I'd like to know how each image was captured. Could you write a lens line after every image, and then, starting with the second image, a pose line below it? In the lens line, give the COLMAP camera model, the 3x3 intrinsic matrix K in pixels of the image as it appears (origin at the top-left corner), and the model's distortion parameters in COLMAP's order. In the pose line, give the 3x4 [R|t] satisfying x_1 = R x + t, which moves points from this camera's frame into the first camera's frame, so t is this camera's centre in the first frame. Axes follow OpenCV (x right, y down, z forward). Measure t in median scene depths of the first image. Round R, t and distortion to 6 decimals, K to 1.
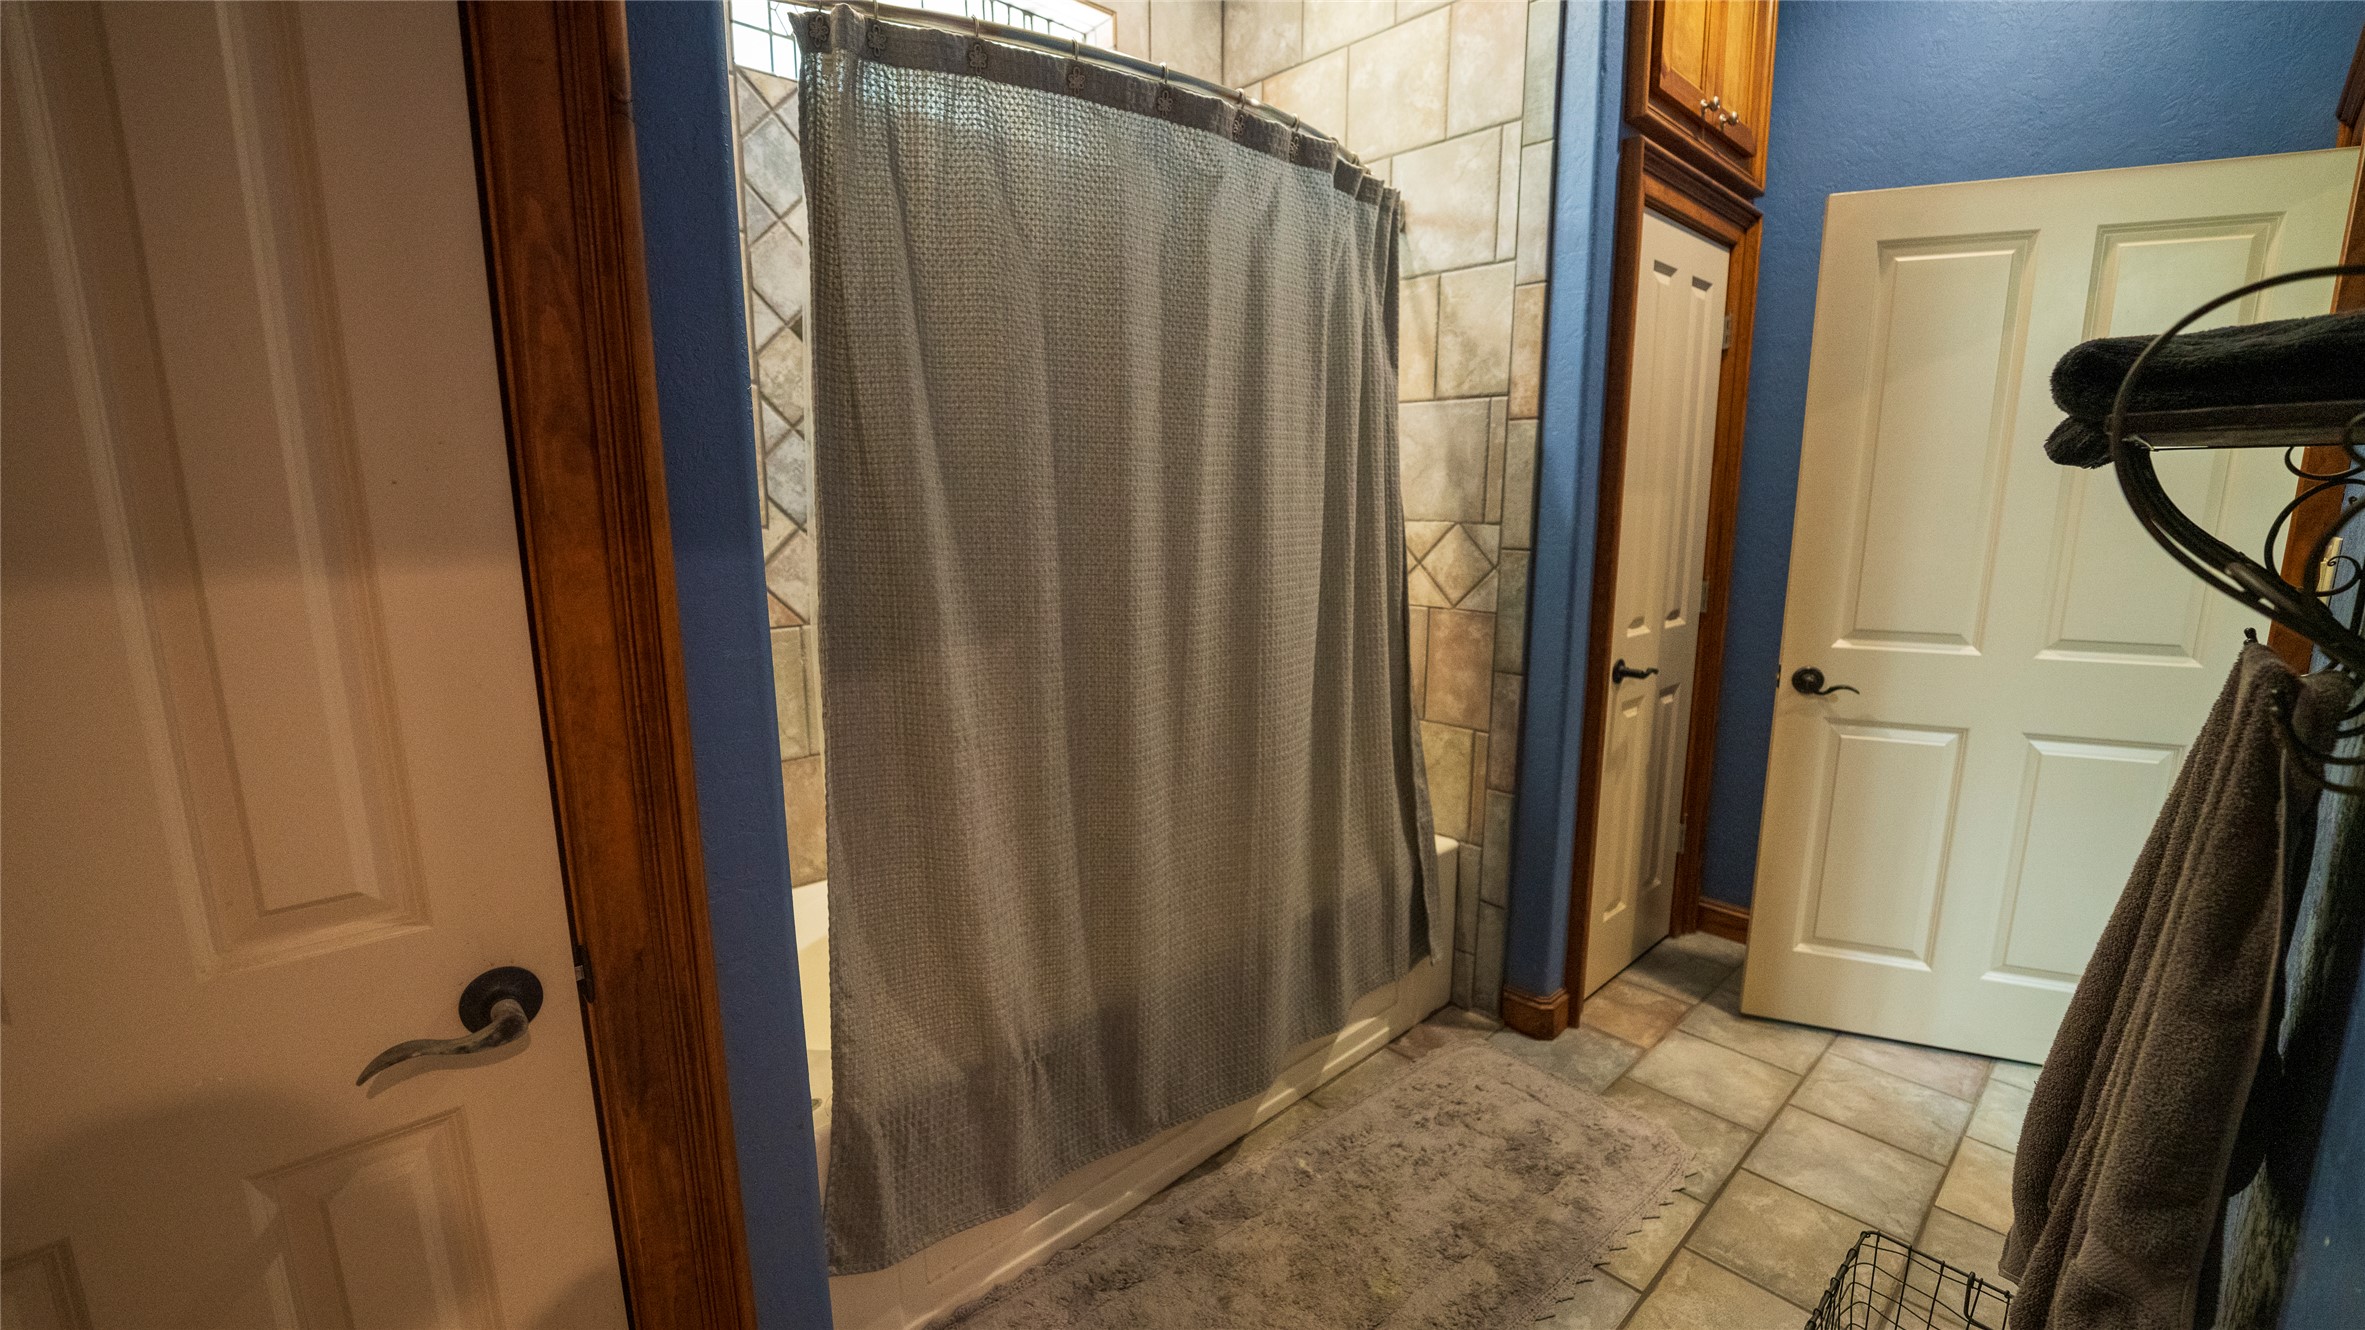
lens RADIAL K [[965.1, 0, 1183.5], [0, 965.1, 676.6], [0, 0, 1]] dist [-0.020023, 0.000124]
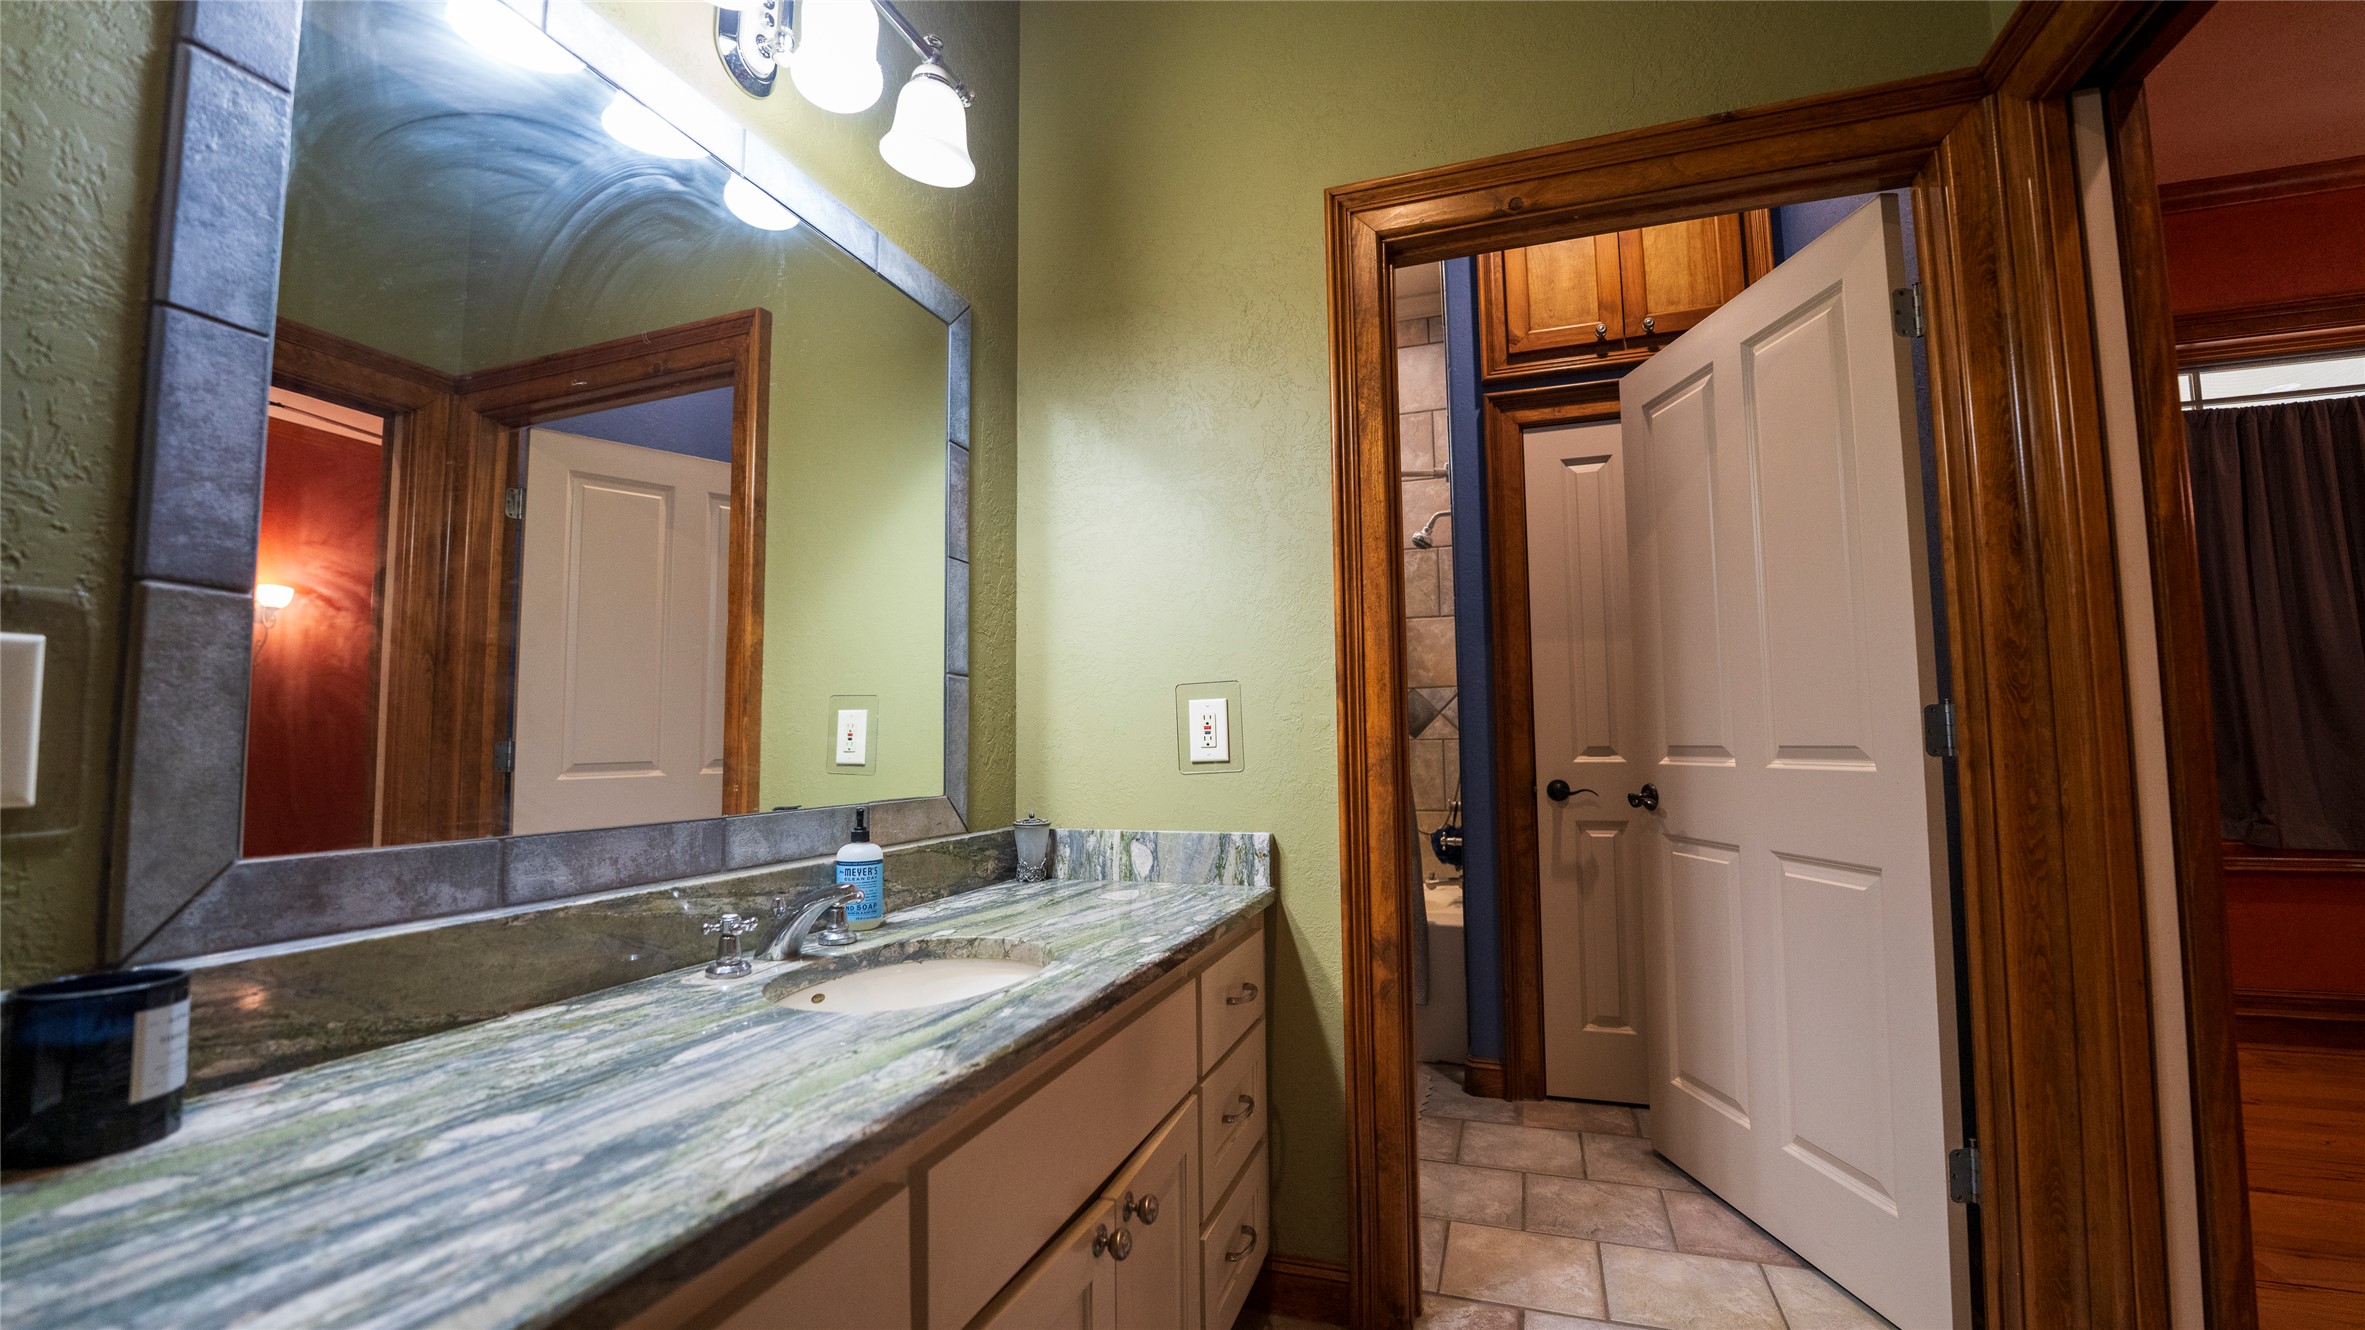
lens RADIAL K [[965.1, 0, 1183.5], [0, 965.1, 676.6], [0, 0, 1]] dist [-0.020023, 0.000124]
pose [[0.463019, -0.066000, -0.883888, 1.406278], [-0.157590, 0.975205, -0.155372, 0.124301], [0.872226, 0.211232, 0.441138, 0.063568]]
